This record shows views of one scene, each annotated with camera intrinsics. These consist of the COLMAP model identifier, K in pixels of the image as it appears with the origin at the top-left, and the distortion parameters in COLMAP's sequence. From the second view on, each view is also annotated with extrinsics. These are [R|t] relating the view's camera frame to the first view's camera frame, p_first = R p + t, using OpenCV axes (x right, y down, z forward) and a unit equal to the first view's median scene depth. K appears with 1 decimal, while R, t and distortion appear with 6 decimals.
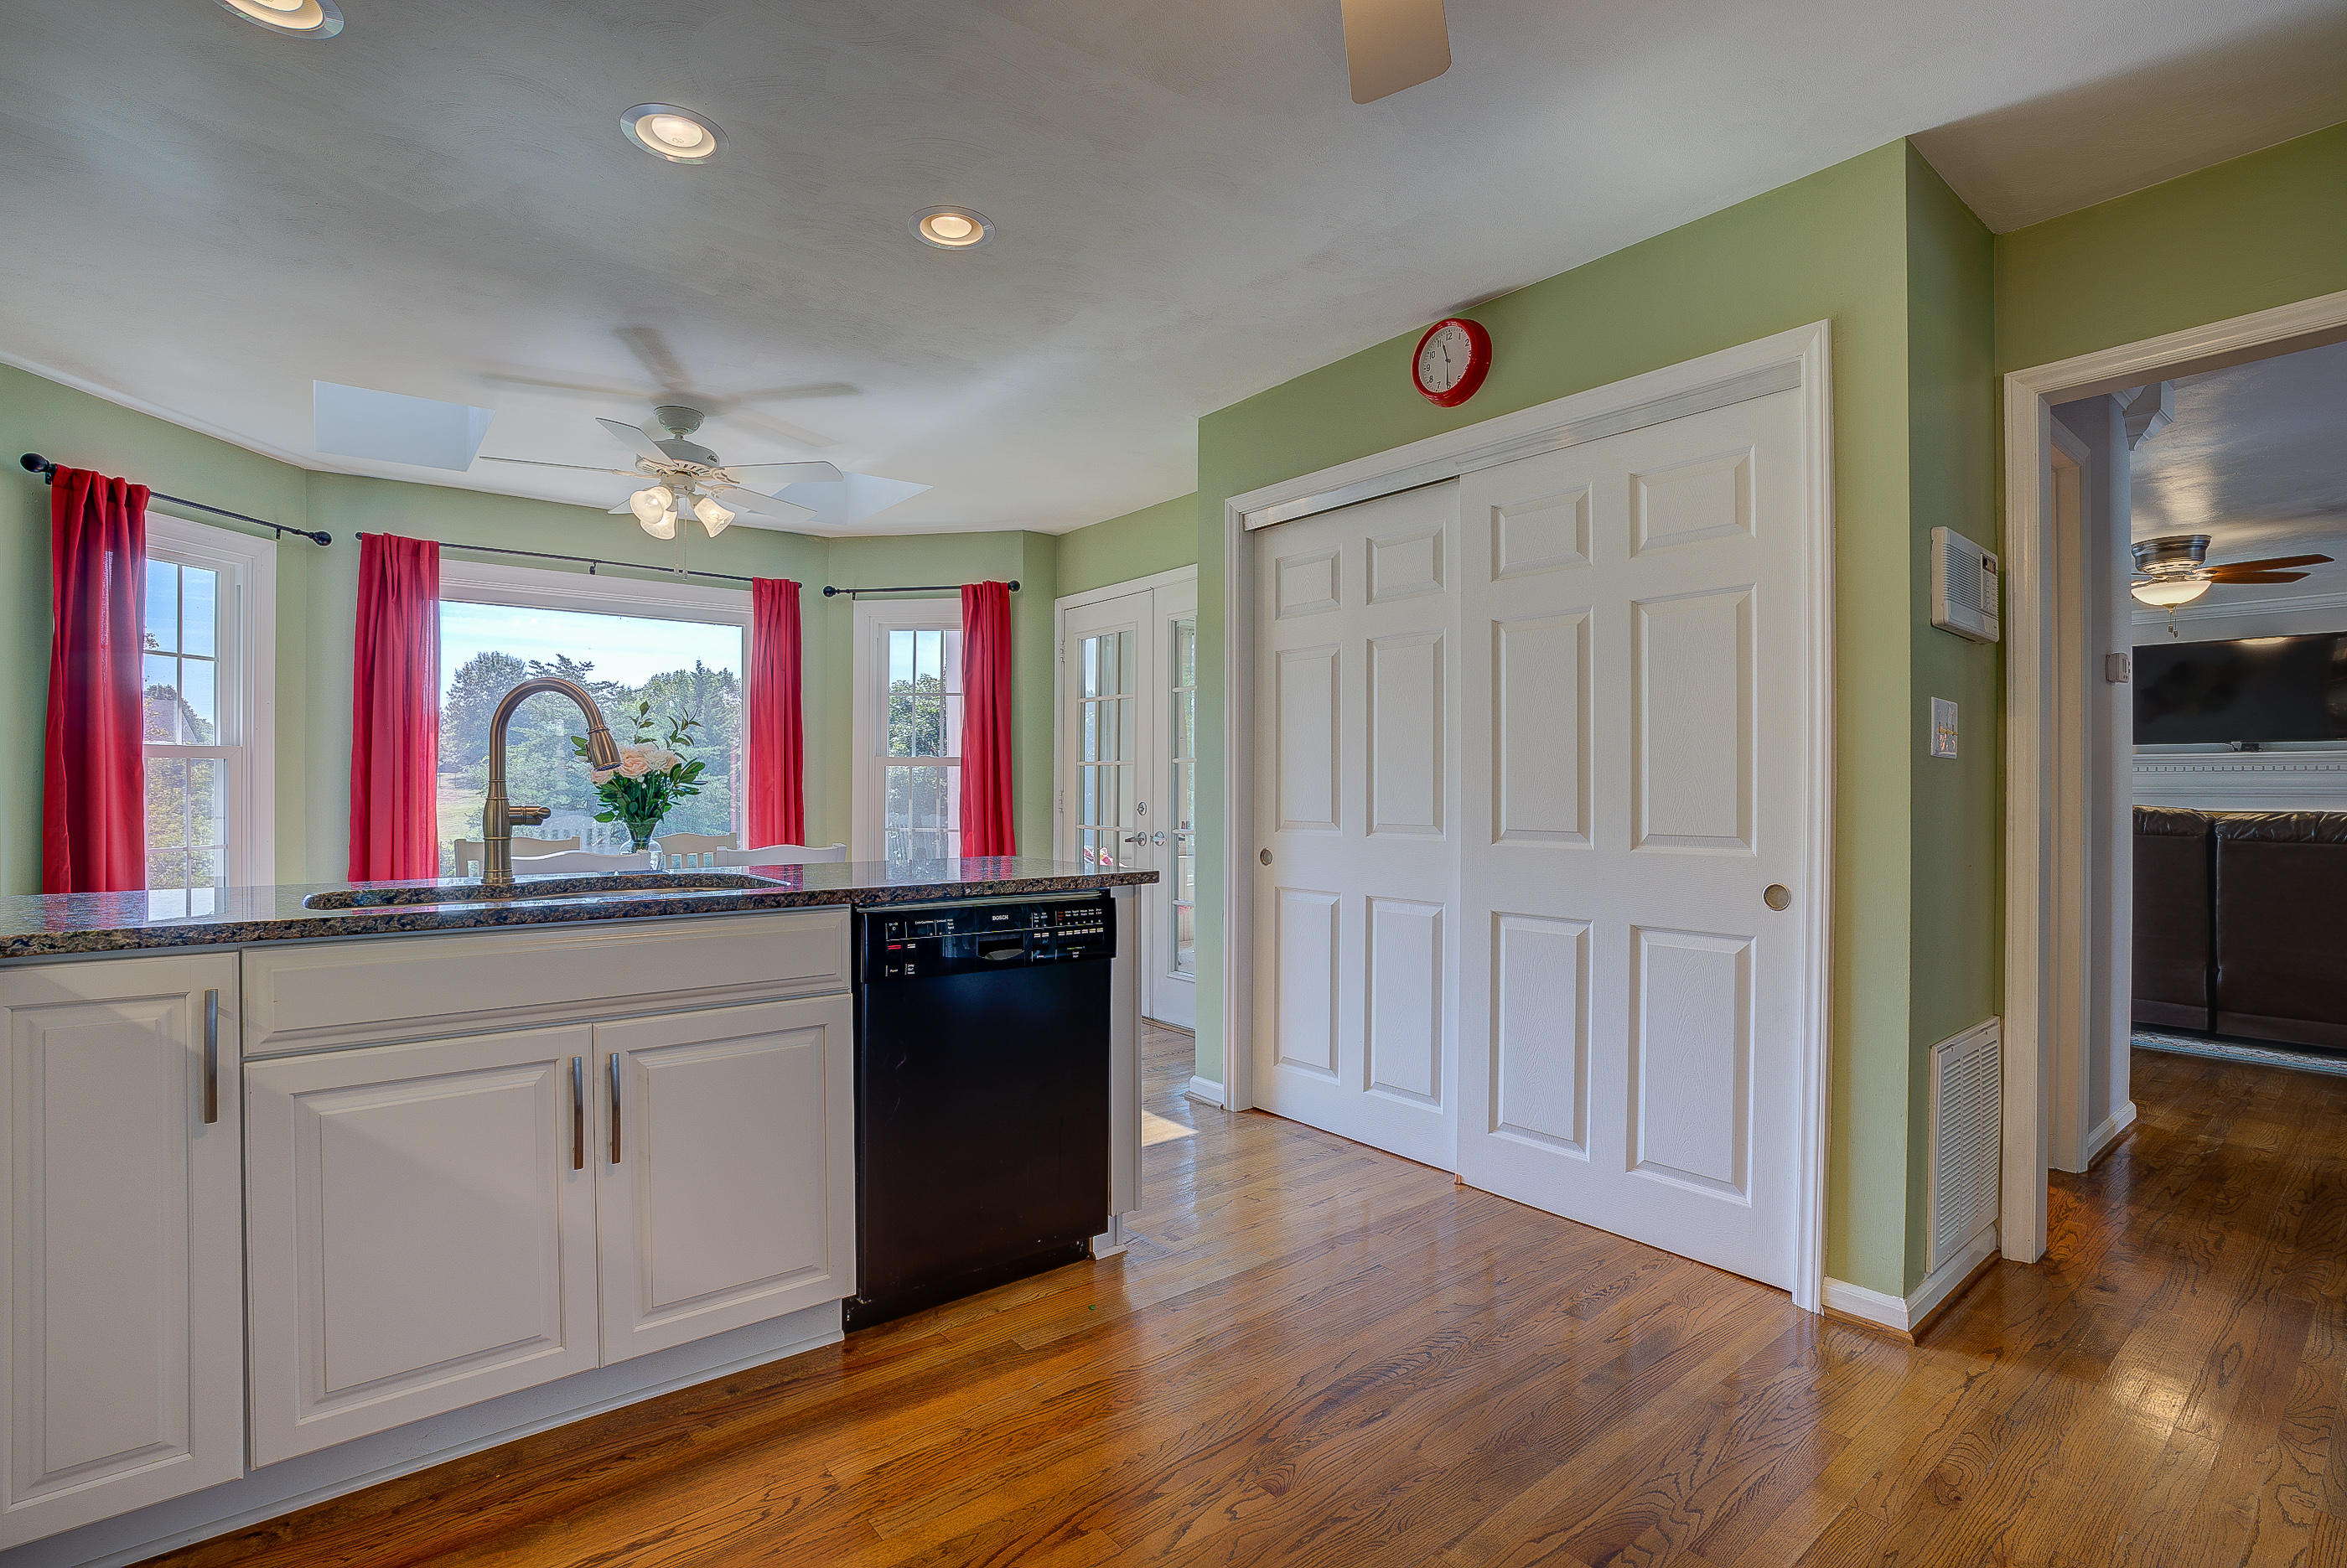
lens RADIAL K [[1091.3, 0, 1196.9], [0, 1091.3, 788.1], [0, 0, 1]] dist [-0.065672, 0.022018]
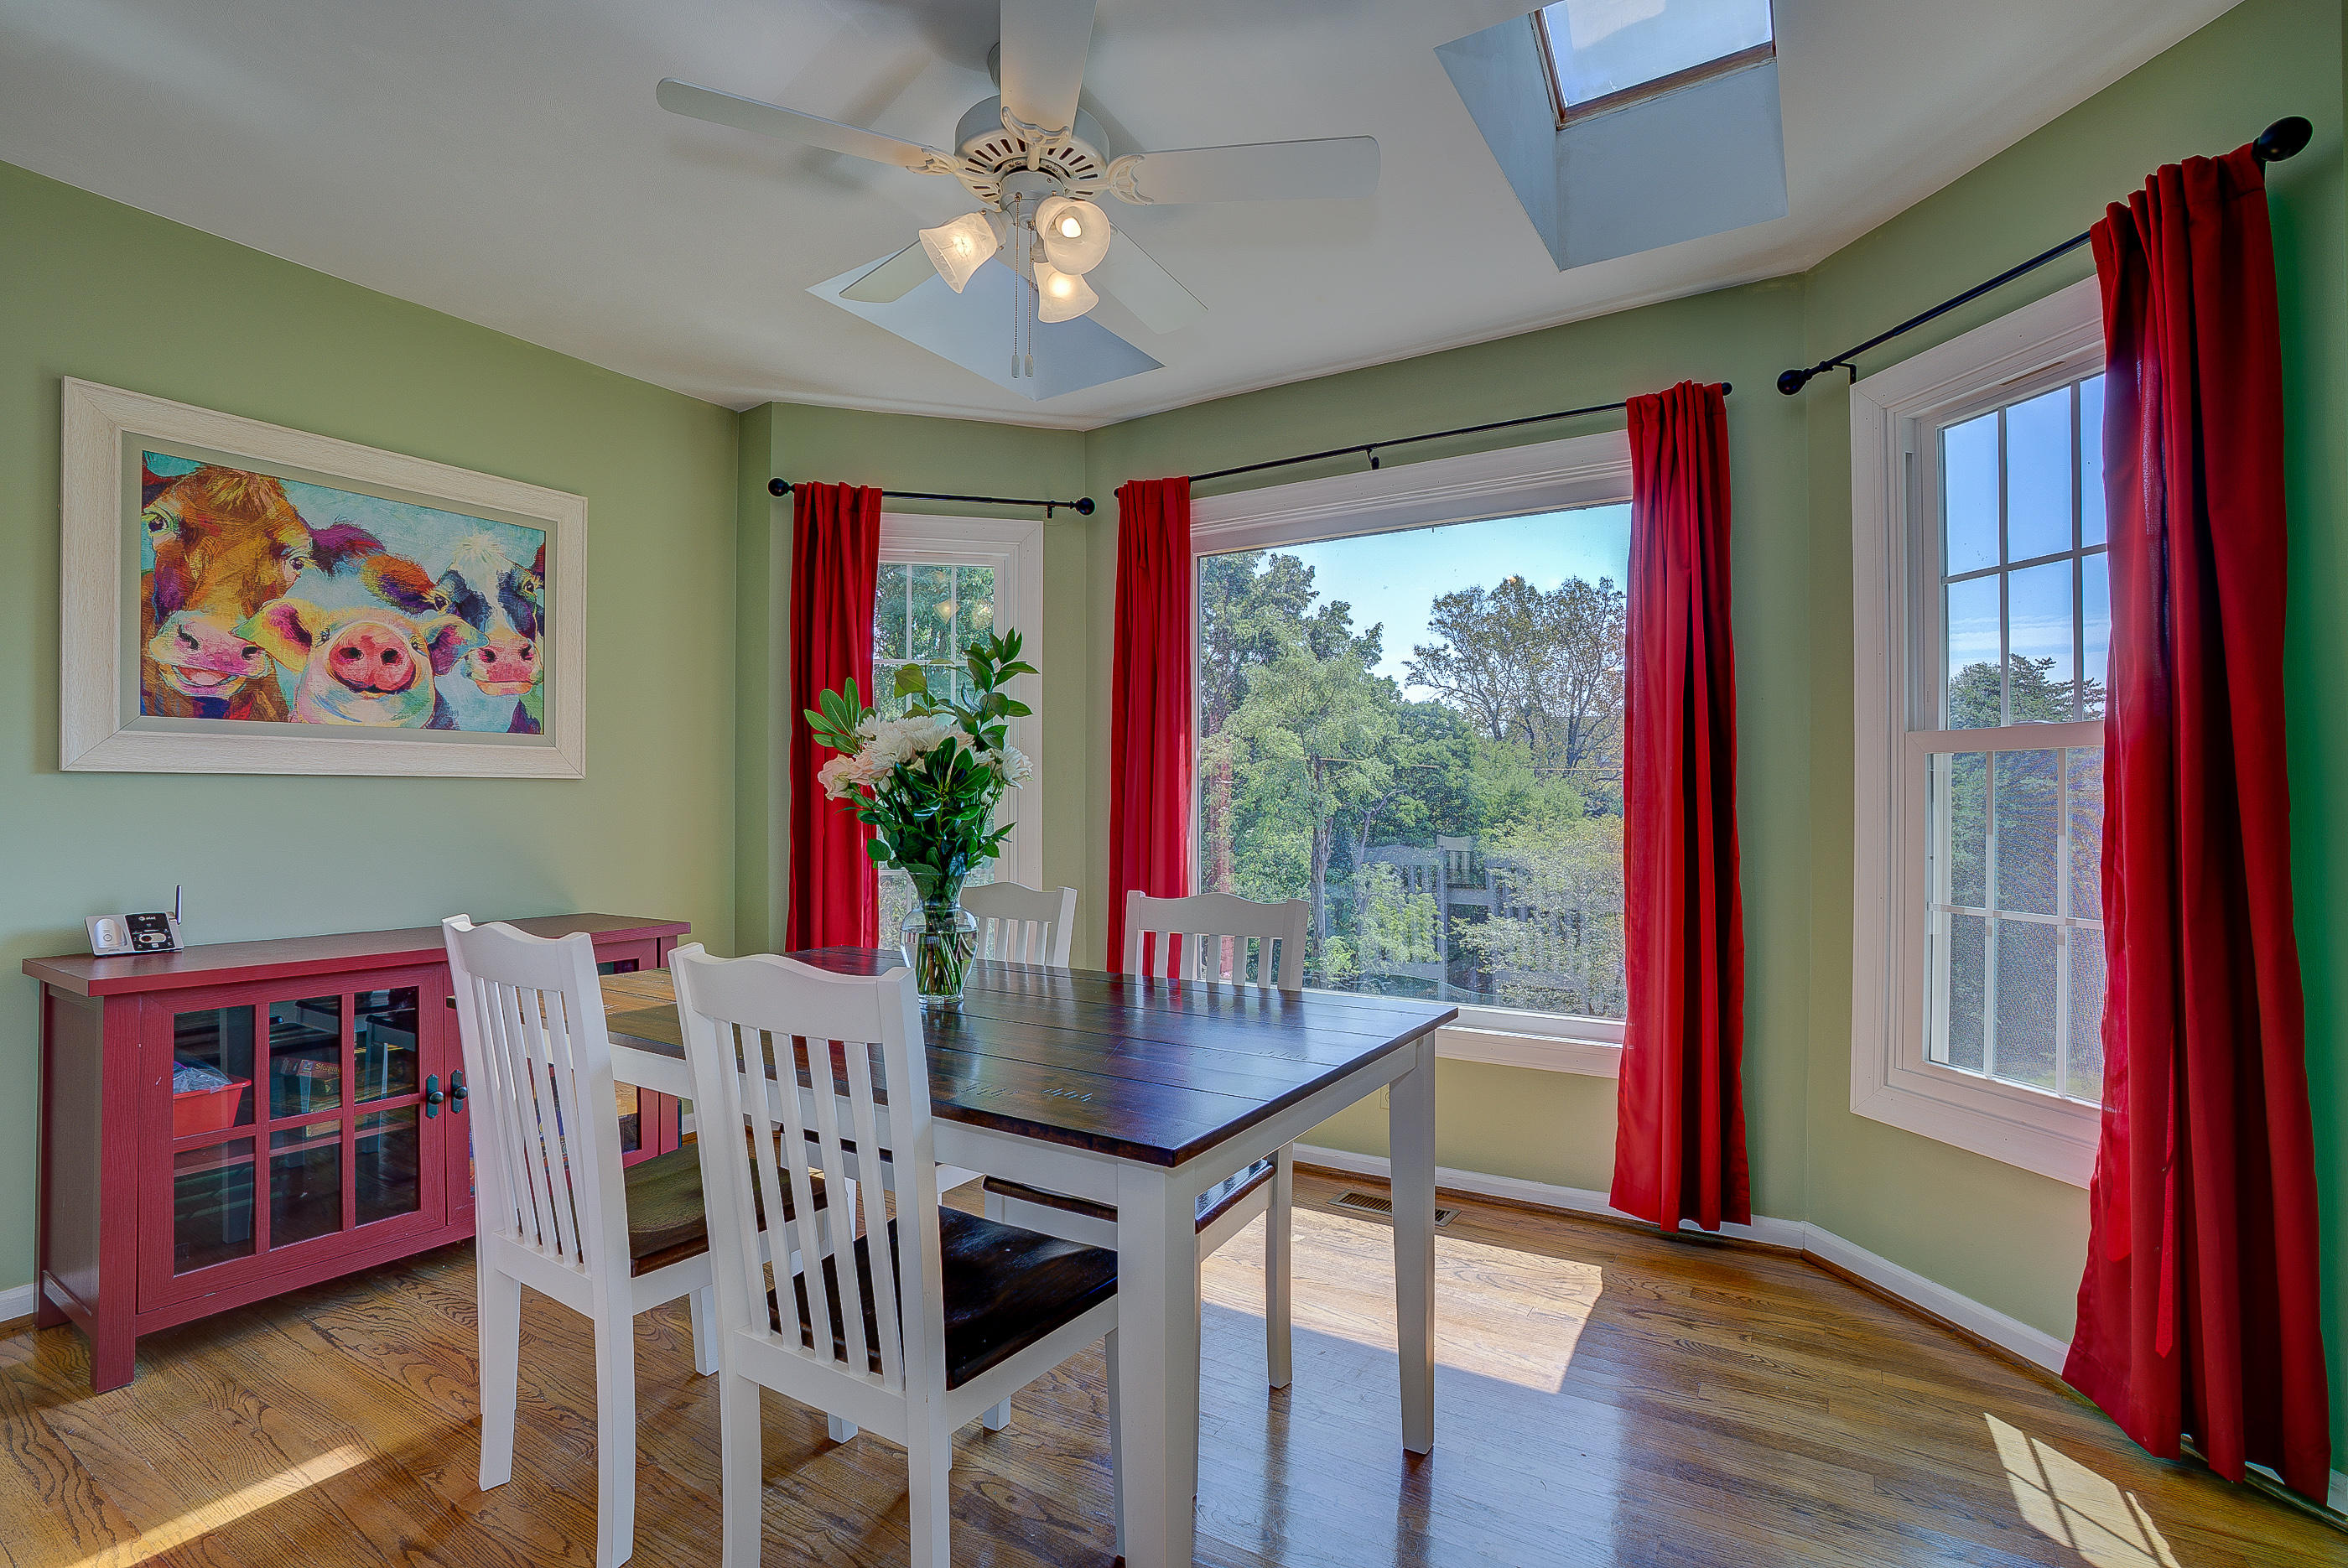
lens RADIAL K [[1091.8, 0, 1180.9], [0, 1091.8, 794.8], [0, 0, 1]] dist [-0.065672, 0.022018]
pose [[0.315096, -0.009638, -0.949011, 0.020760], [-0.001871, 0.999940, -0.010776, 0.003069], [0.949058, 0.005171, 0.315059, 1.456963]]
